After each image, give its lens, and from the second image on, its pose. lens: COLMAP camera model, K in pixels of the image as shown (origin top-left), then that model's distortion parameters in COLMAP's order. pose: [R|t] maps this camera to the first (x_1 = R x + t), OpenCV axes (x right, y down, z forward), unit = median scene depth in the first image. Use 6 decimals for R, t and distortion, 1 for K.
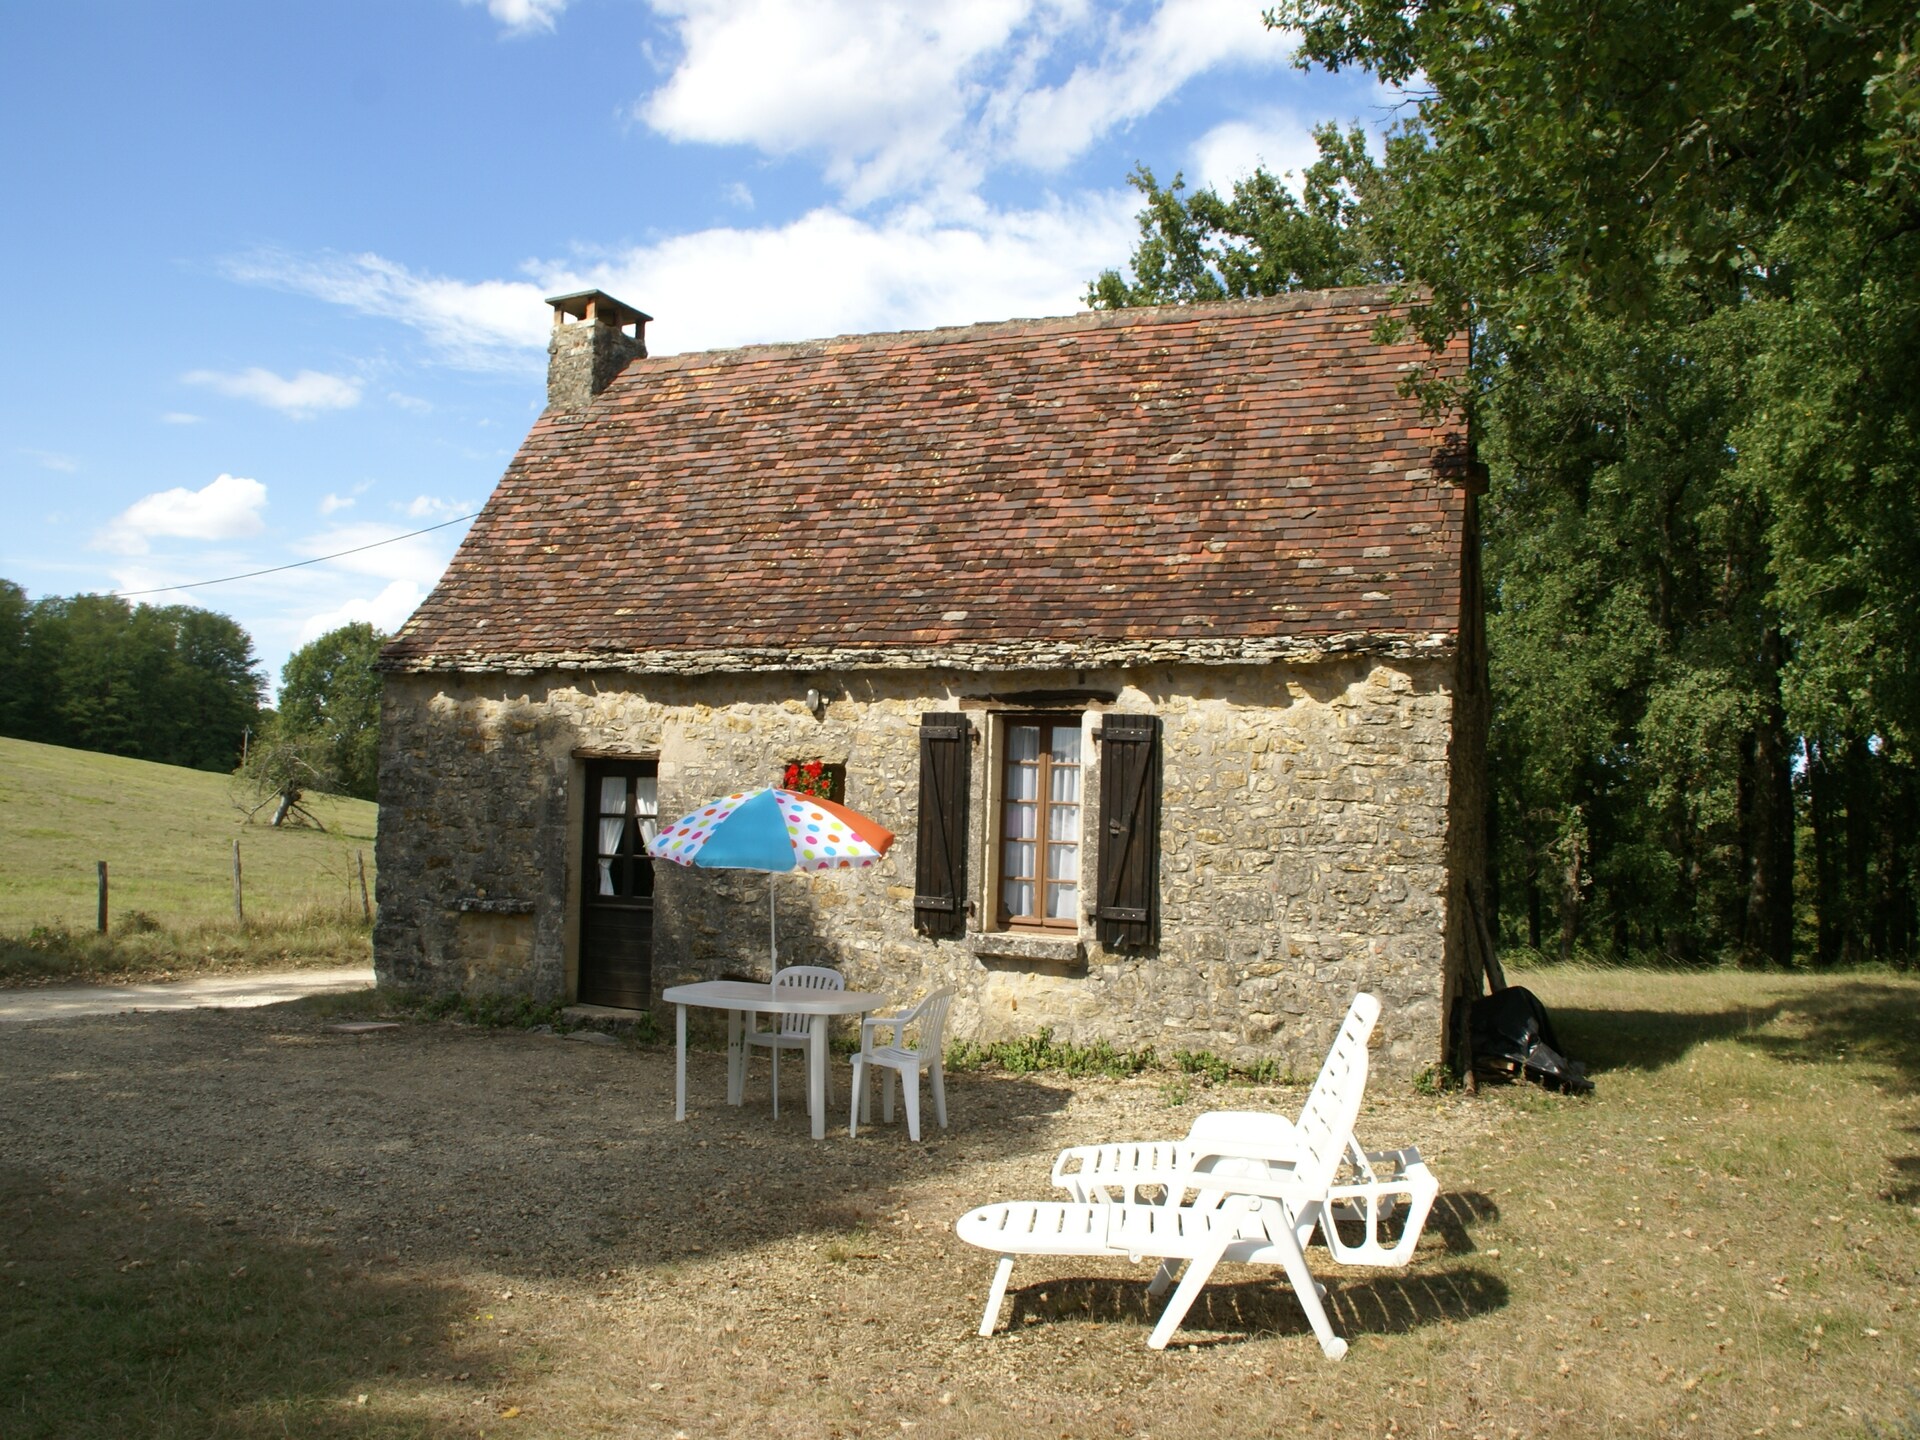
lens RADIAL K [[1561.9, 0, 977.5], [0, 1561.9, 720.3], [0, 0, 1]] dist [-0.152176, 0.062175]
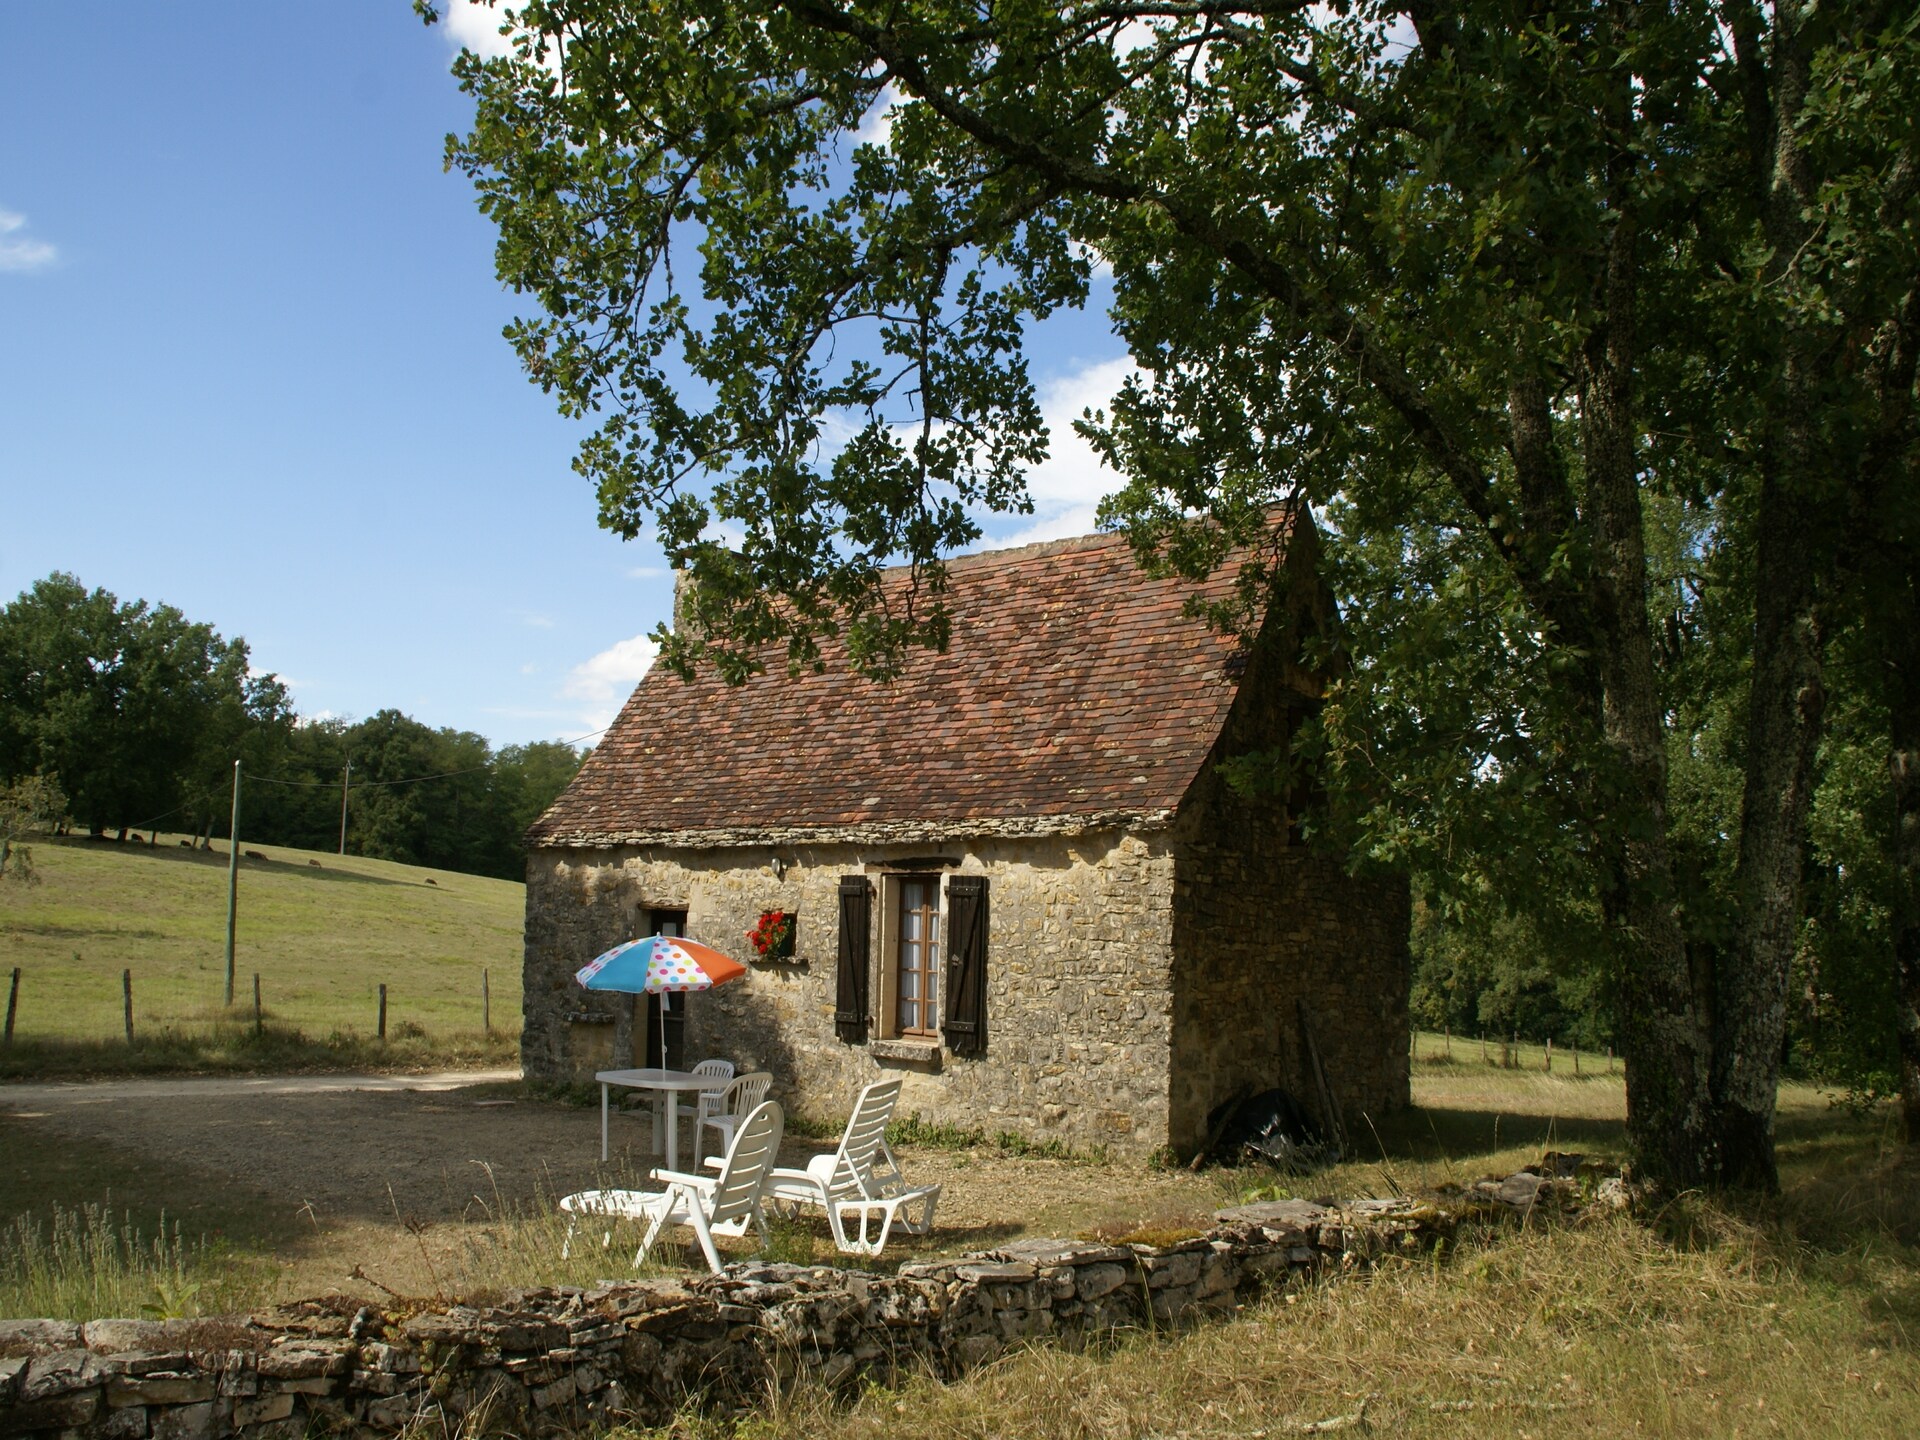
lens RADIAL K [[1561.9, 0, 943.3], [0, 1561.9, 723.1], [0, 0, 1]] dist [-0.152176, 0.062175]
pose [[0.956596, -0.047684, -0.287491, 0.431197], [0.026201, 0.996600, -0.078119, -0.027630], [0.290238, 0.067196, 0.954592, -0.260801]]
